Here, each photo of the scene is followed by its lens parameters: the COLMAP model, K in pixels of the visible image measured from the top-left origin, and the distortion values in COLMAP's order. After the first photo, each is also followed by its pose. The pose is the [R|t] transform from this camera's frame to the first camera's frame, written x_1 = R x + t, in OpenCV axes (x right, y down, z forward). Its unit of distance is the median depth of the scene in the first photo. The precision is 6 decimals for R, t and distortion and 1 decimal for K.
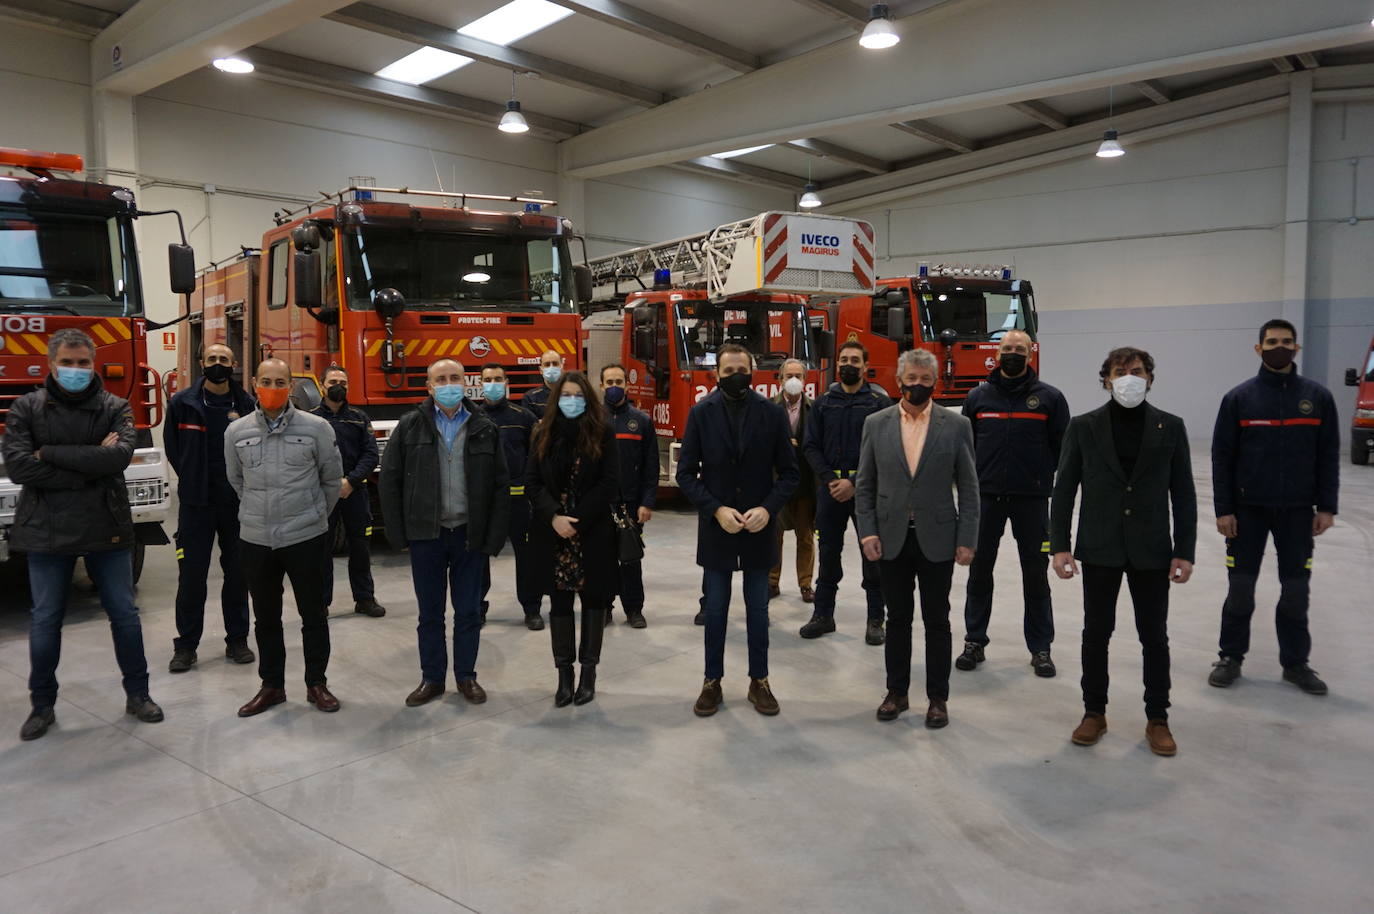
lens RADIAL K [[1049.3, 0, 688.4], [0, 1049.3, 450.5], [0, 0, 1]] dist [-0.033356, 0.023734]
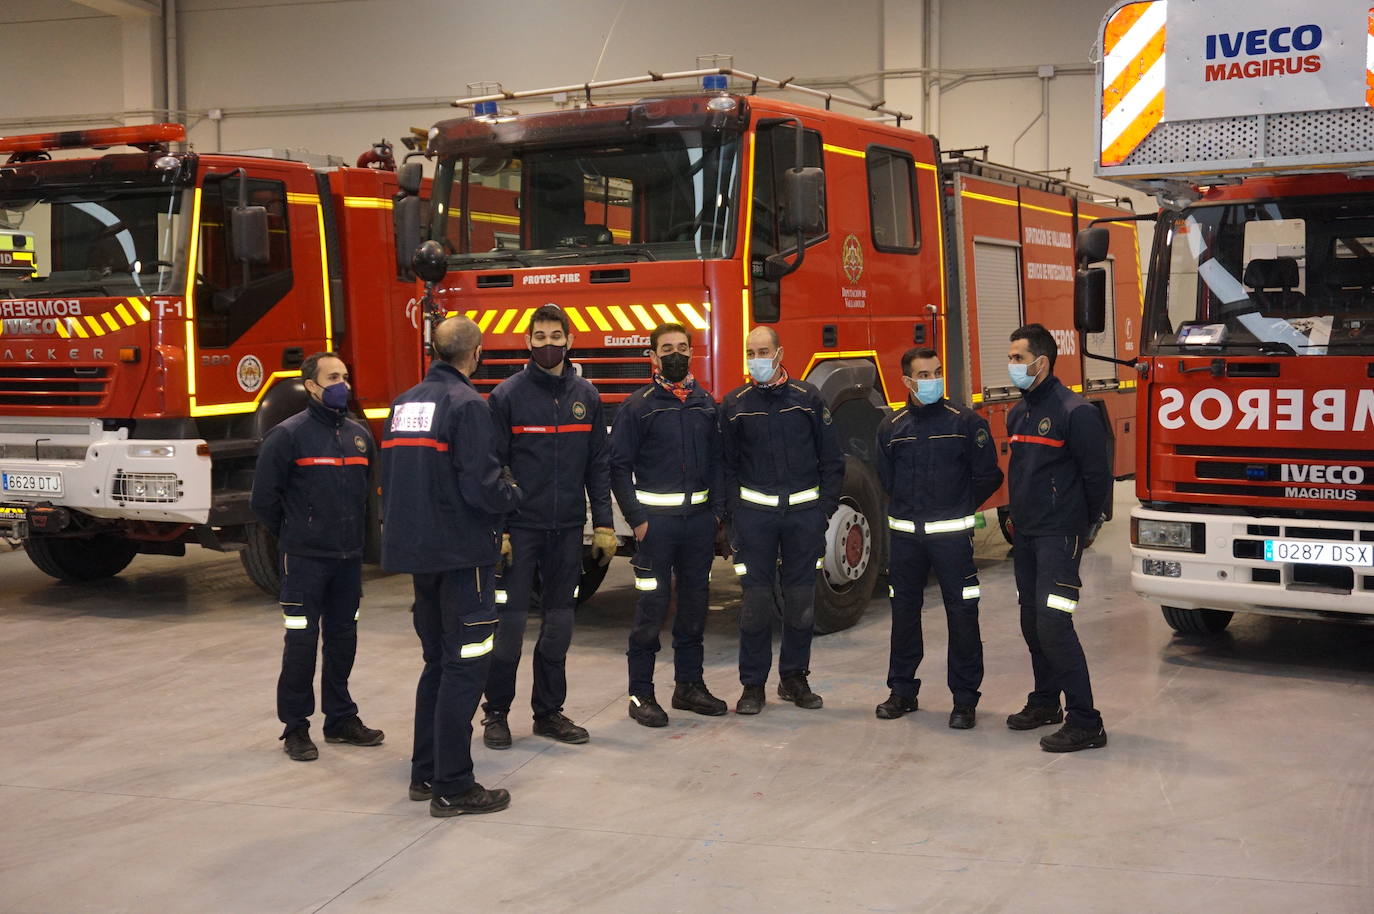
lens RADIAL K [[1639.1, 0, 698.2], [0, 1639.1, 471.1], [0, 0, 1]] dist [0.012228, 0.000000]
pose [[0.410679, 0.075625, -0.908638, 0.594971], [-0.066722, 0.996375, 0.052770, -0.049756], [0.909335, 0.038955, 0.414236, 0.508780]]
